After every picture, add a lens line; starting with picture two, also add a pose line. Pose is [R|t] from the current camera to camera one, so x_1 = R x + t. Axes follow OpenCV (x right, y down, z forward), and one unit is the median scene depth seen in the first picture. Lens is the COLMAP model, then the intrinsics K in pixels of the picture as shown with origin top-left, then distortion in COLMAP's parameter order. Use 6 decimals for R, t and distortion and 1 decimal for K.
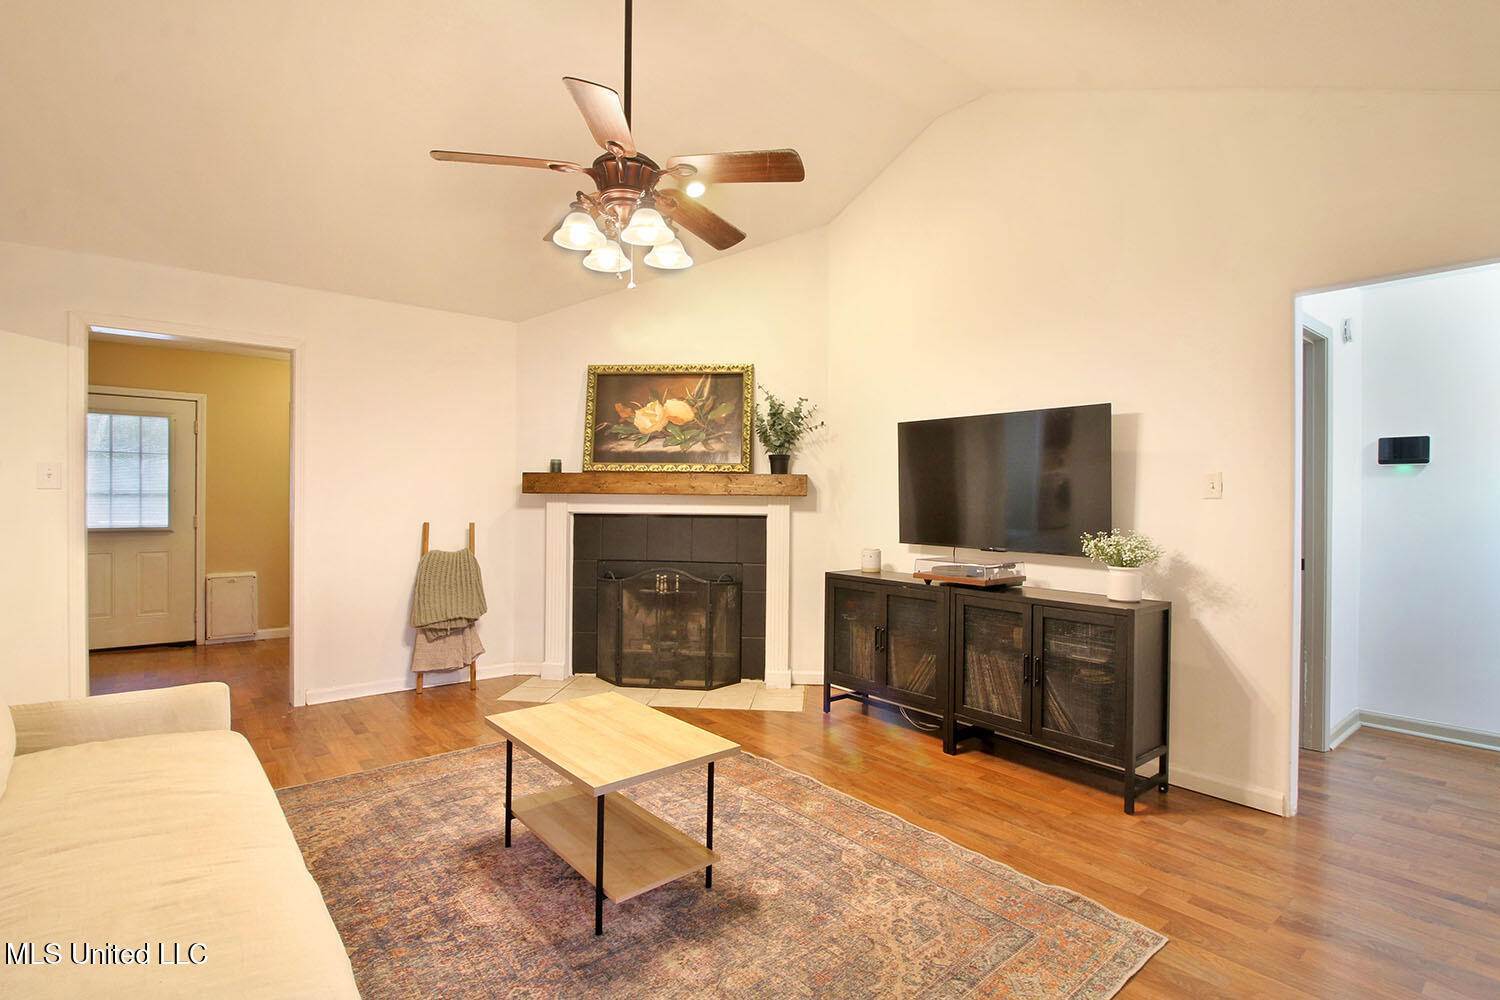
lens RADIAL K [[721.9, 0, 750.0], [0, 721.9, 500.0], [0, 0, 1]] dist [-0.001499, -0.000238]
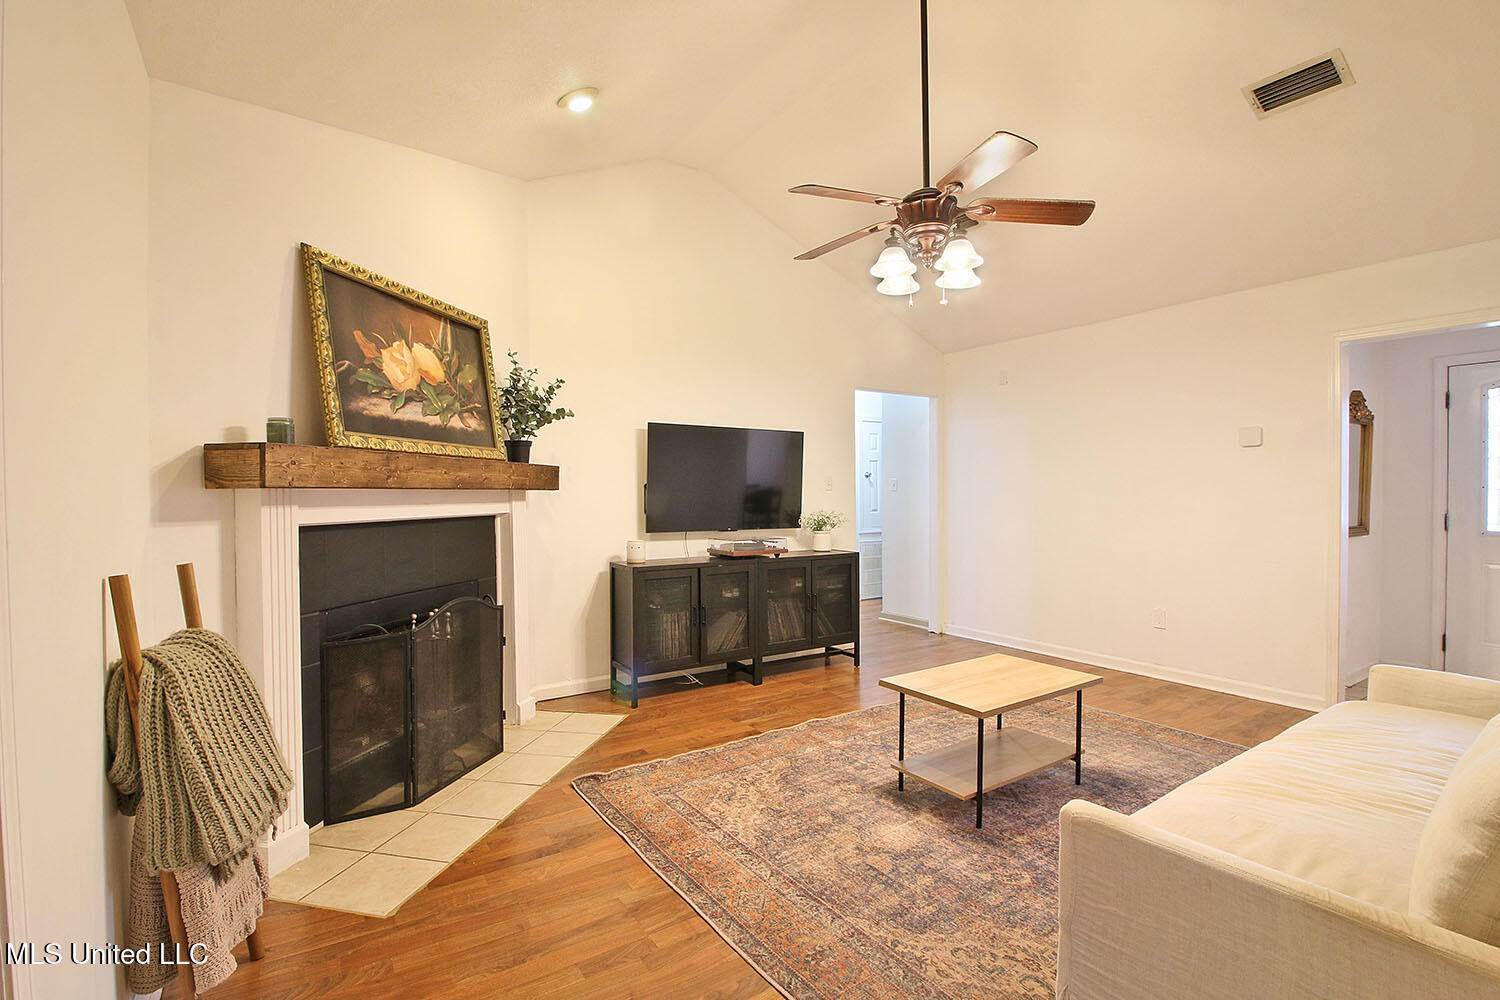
lens RADIAL K [[696.3, 0, 750.0], [0, 696.3, 500.0], [0, 0, 1]] dist [0.001018, 0.000010]
pose [[0.095110, -0.020020, 0.995265, -0.780225], [0.005613, 0.999793, 0.019575, -0.009235], [-0.995451, 0.003724, 0.095203, 0.705550]]
